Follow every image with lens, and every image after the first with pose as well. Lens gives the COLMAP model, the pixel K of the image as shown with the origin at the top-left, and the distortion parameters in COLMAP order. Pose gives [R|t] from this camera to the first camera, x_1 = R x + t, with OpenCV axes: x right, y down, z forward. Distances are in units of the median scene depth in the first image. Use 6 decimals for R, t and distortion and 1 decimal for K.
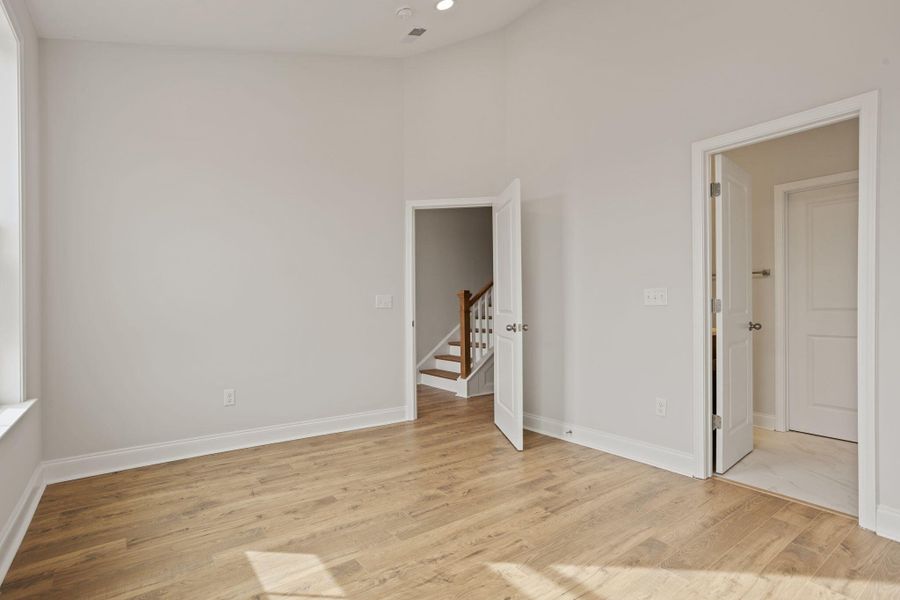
lens RADIAL K [[440.6, 0, 450.9], [0, 440.6, 303.4], [0, 0, 1]] dist [-0.031829, 0.008175]
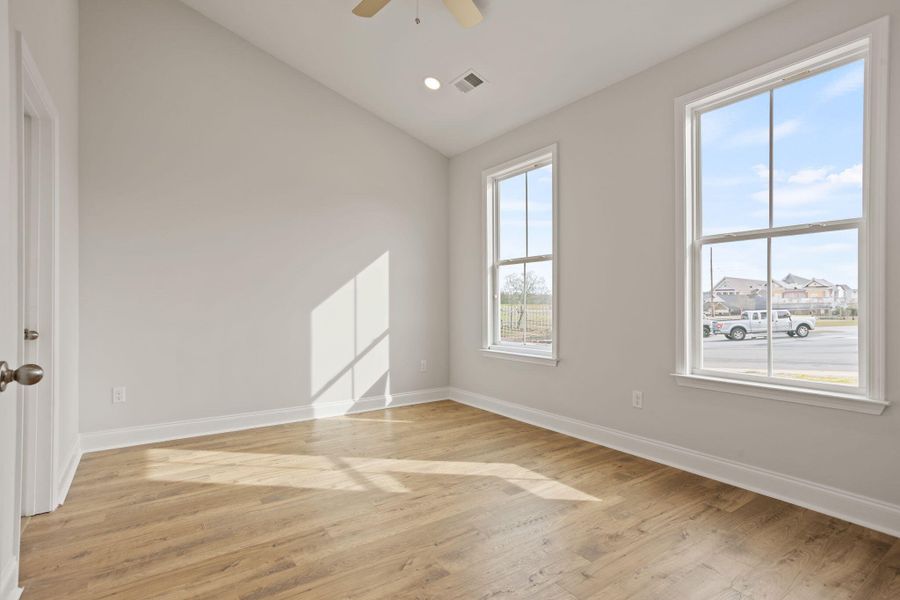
lens RADIAL K [[440.6, 0, 450.1], [0, 440.6, 302.7], [0, 0, 1]] dist [-0.031829, 0.008175]
pose [[-0.999589, 0.003916, 0.028411, -0.069702], [0.003682, 0.999959, -0.008264, 0.014065], [-0.028442, -0.008156, -0.999562, 2.134227]]
